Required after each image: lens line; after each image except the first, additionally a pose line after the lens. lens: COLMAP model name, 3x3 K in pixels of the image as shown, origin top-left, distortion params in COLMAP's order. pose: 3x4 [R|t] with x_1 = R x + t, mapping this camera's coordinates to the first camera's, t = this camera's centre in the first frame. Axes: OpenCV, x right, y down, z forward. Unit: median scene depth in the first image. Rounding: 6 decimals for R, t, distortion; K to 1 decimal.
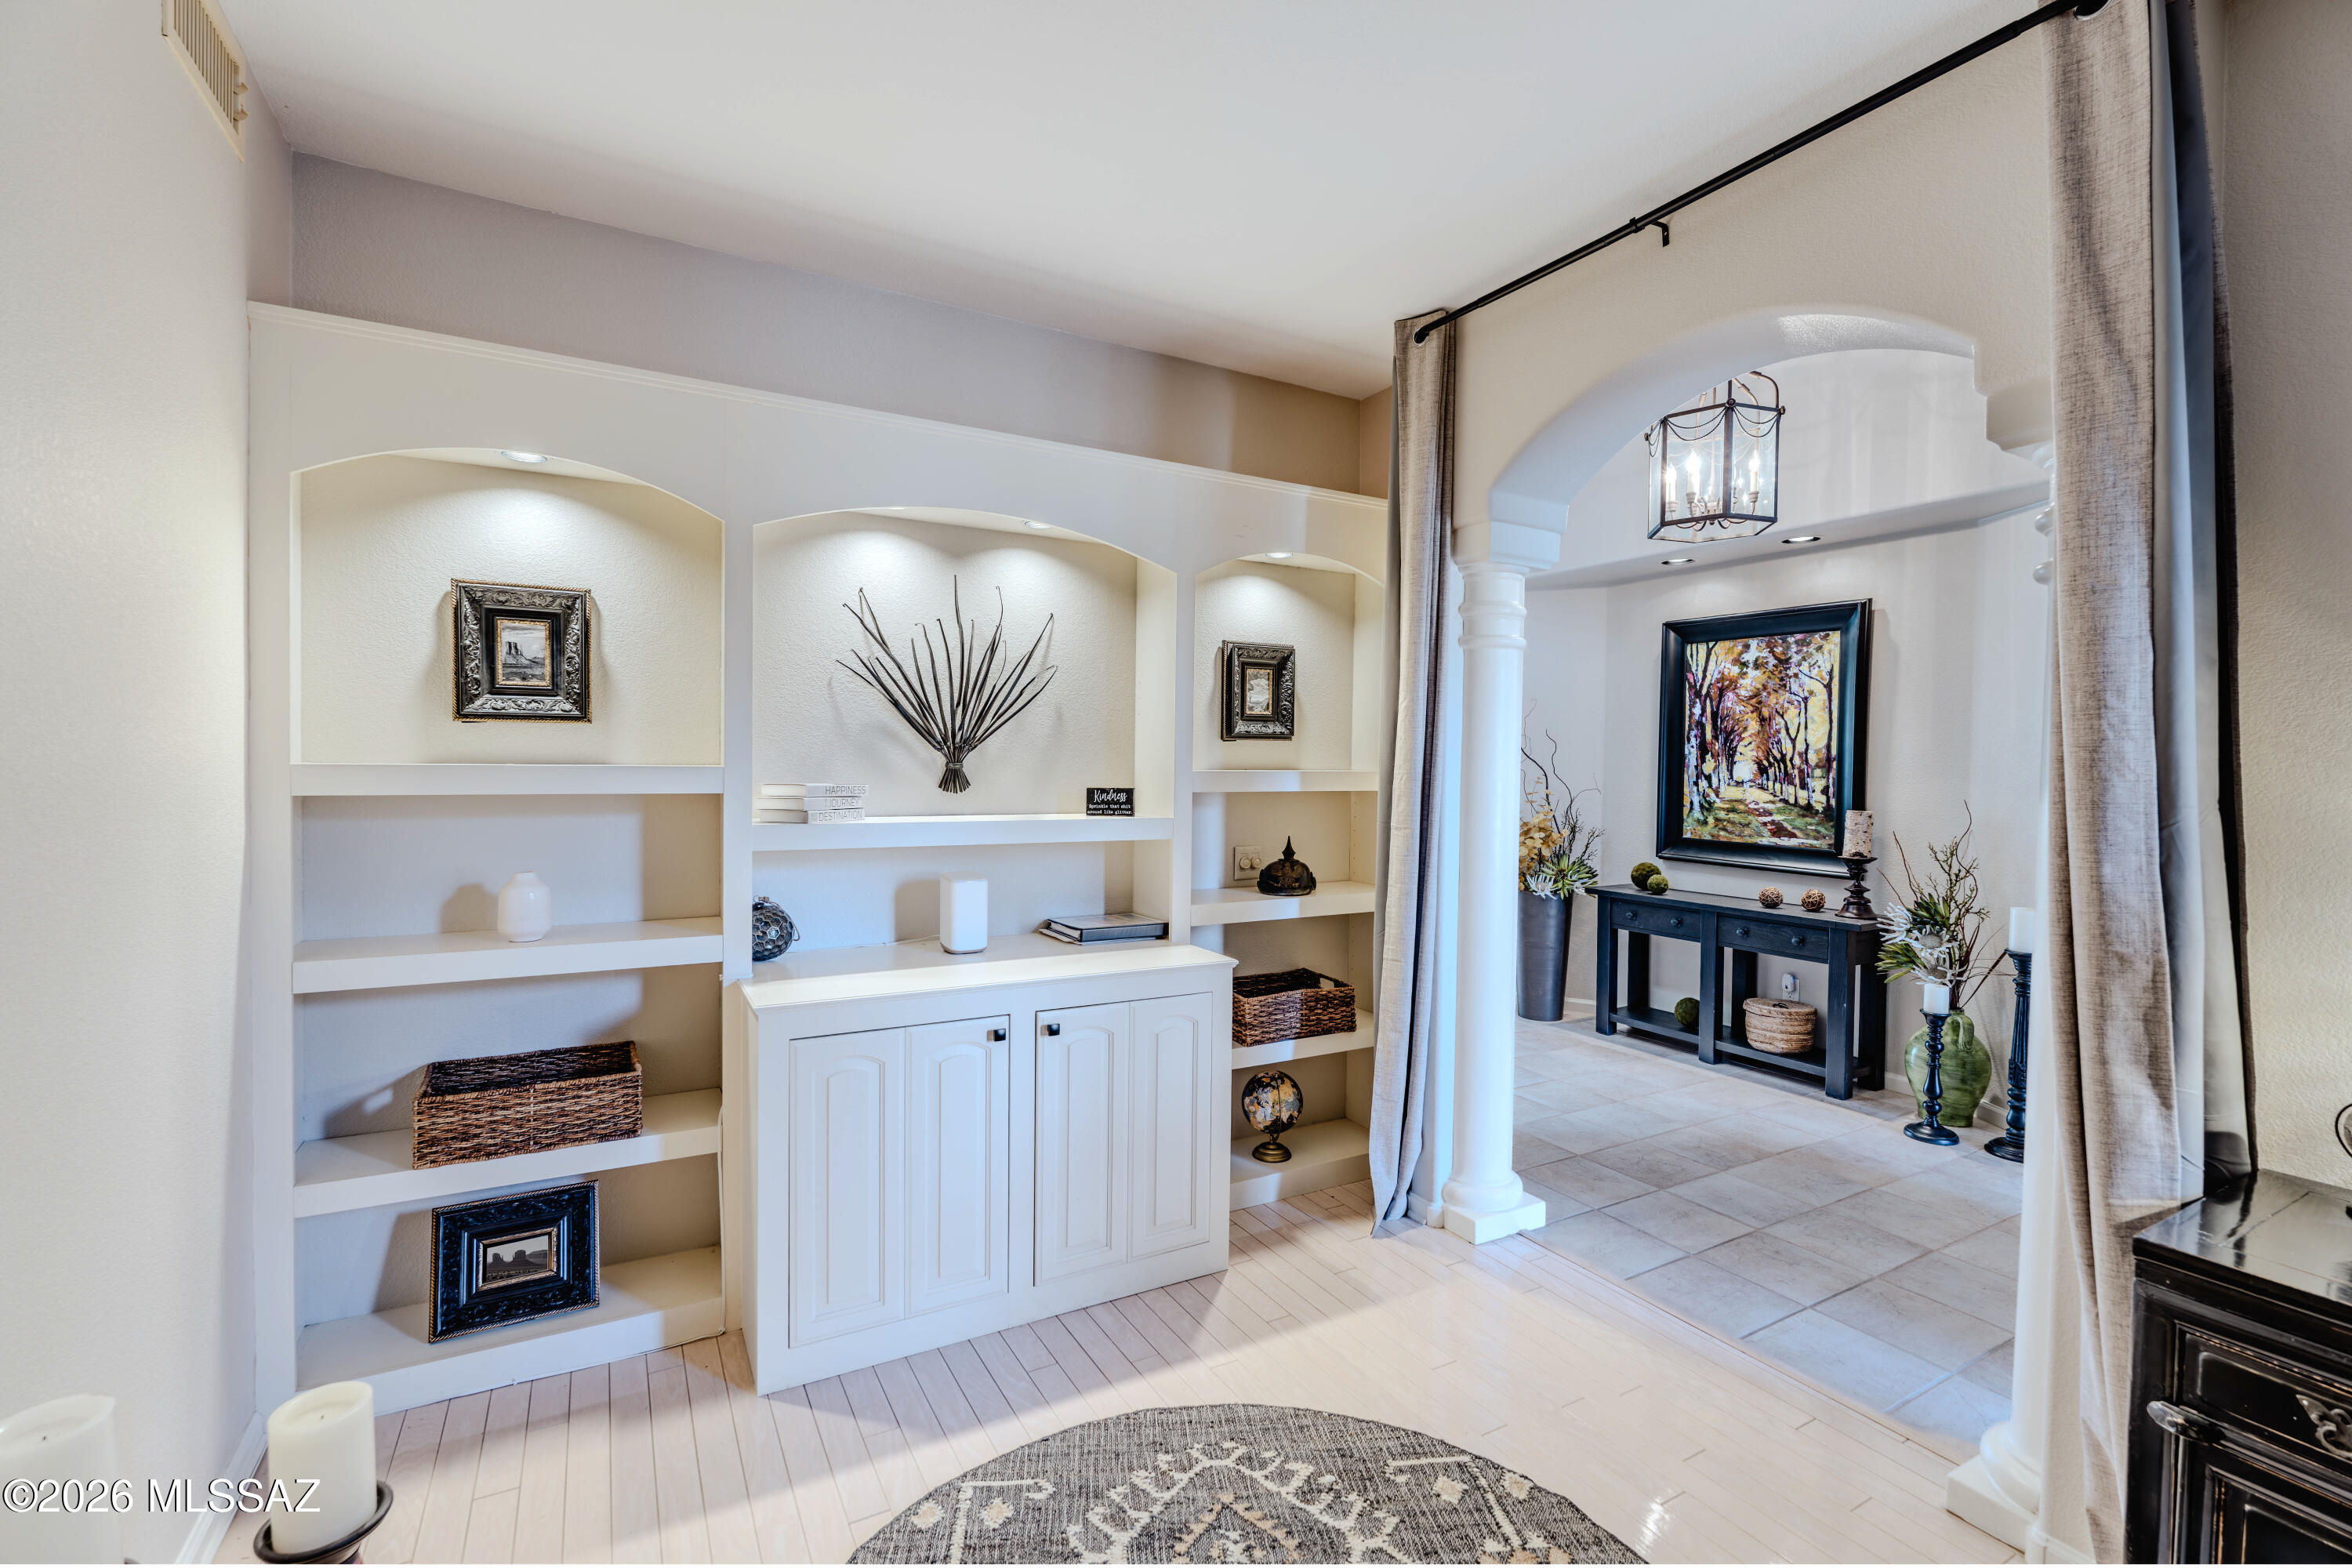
lens RADIAL K [[1031.7, 0, 1175.9], [0, 1031.7, 774.1], [0, 0, 1]] dist [-0.000119, 0.000187]
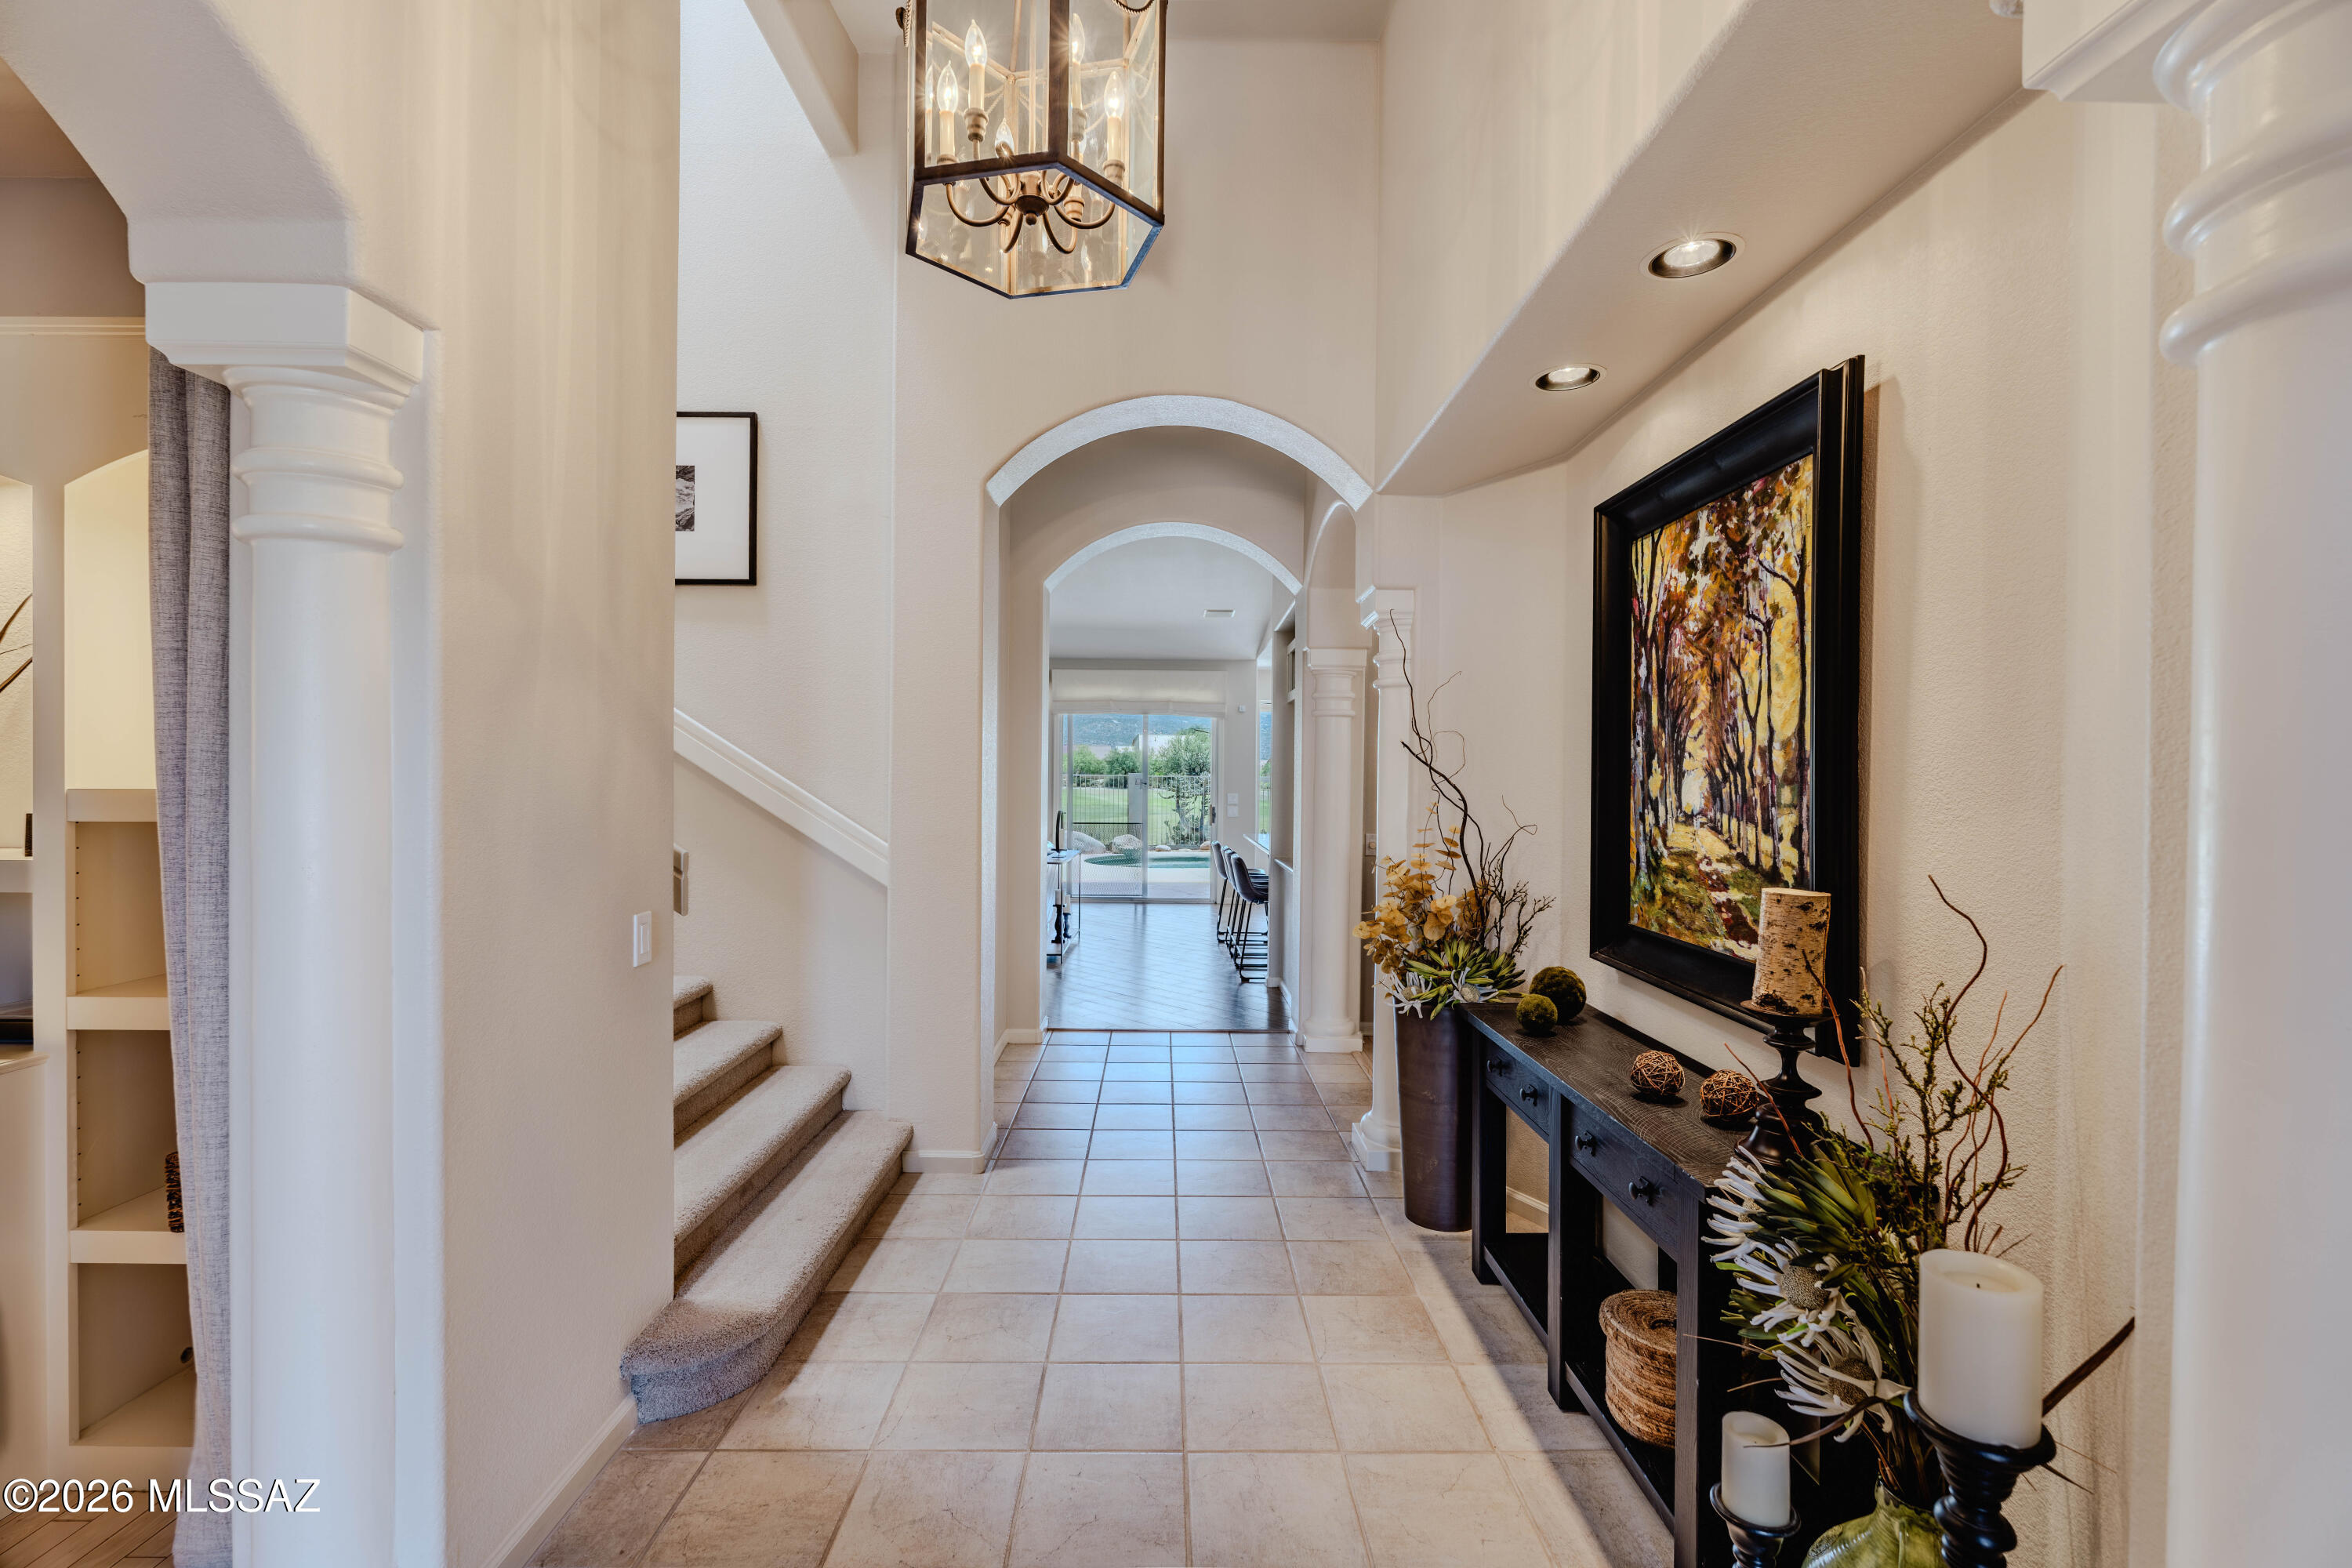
lens RADIAL K [[1031.7, 0, 1173.2], [0, 1031.7, 787.1], [0, 0, 1]] dist [-0.000119, 0.000187]
pose [[0.881581, -0.000014, -0.472033, 0.578185], [-0.006113, 0.999916, -0.011448, 0.001710], [0.471994, 0.012978, 0.881506, 0.485356]]
